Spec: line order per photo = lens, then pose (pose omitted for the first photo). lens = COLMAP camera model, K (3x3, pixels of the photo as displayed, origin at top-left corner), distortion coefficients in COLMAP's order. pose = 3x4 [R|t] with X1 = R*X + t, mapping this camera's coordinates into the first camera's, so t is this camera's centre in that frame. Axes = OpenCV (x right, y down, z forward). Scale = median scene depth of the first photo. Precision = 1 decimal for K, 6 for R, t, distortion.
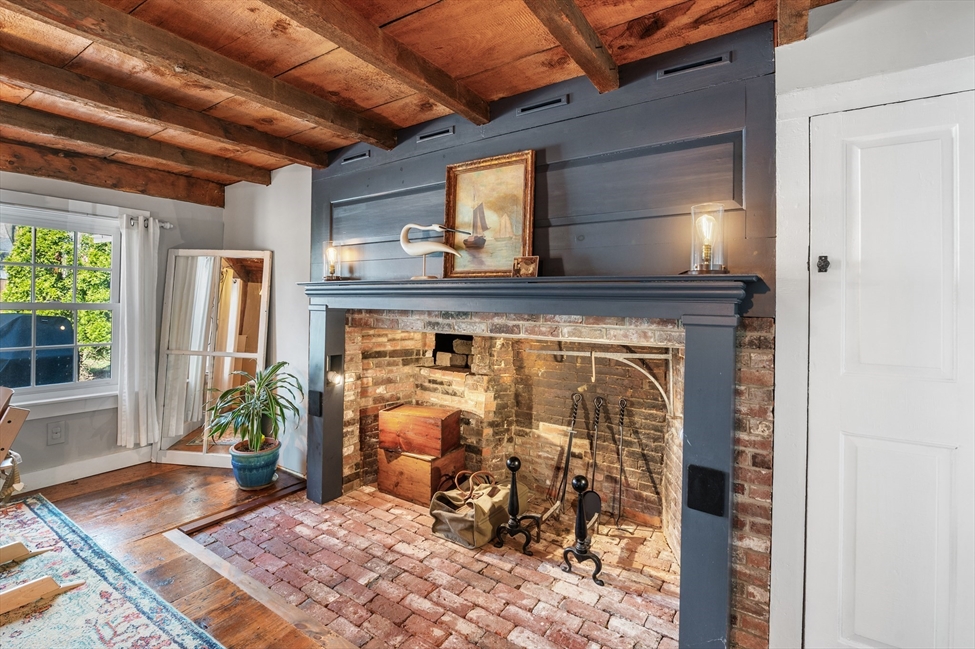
lens RADIAL K [[452.3, 0, 484.1], [0, 452.3, 298.8], [0, 0, 1]] dist [-0.001396, -0.000296]
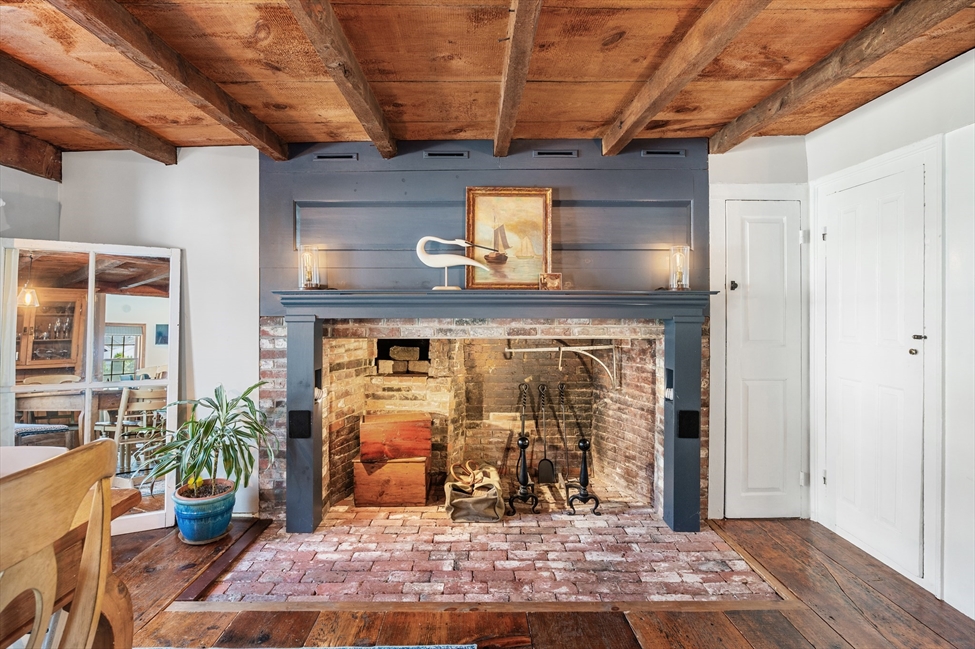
lens RADIAL K [[479.5, 0, 485.6], [0, 479.5, 308.9], [0, 0, 1]] dist [-0.002277, -0.000312]
pose [[0.824349, -0.014372, 0.565900, -0.662924], [0.007085, 0.999861, 0.015072, -0.012171], [-0.566038, -0.008415, 0.824336, 0.002853]]
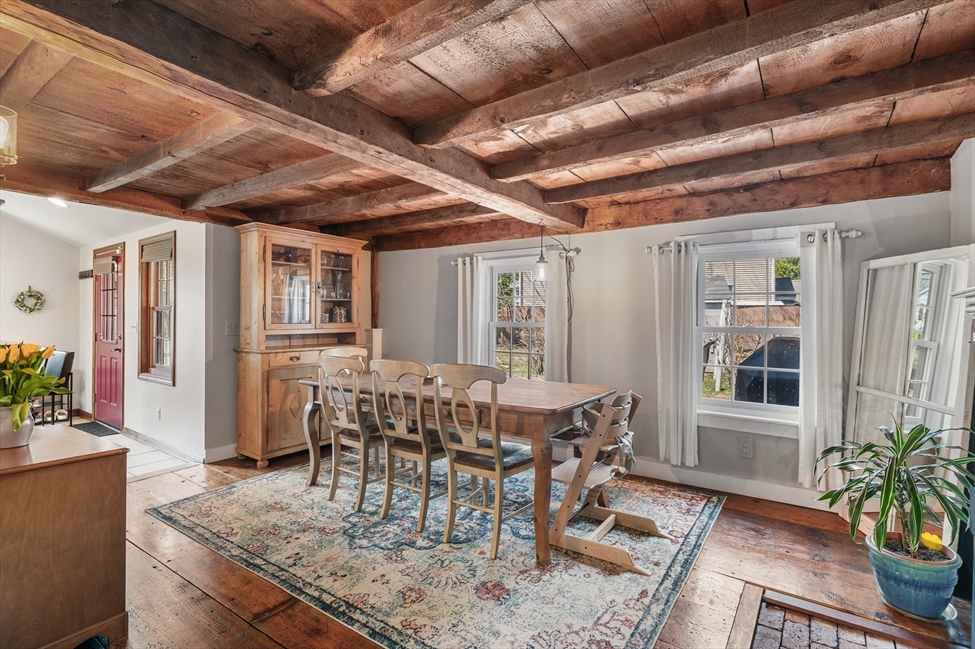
lens RADIAL K [[471.2, 0, 488.6], [0, 471.2, 318.0], [0, 0, 1]] dist [-0.000965, -0.000267]
pose [[-0.040506, -0.016531, -0.999043, 0.235050], [0.001473, 0.999861, -0.016604, 0.004580], [0.999178, -0.002144, -0.040476, 0.484717]]
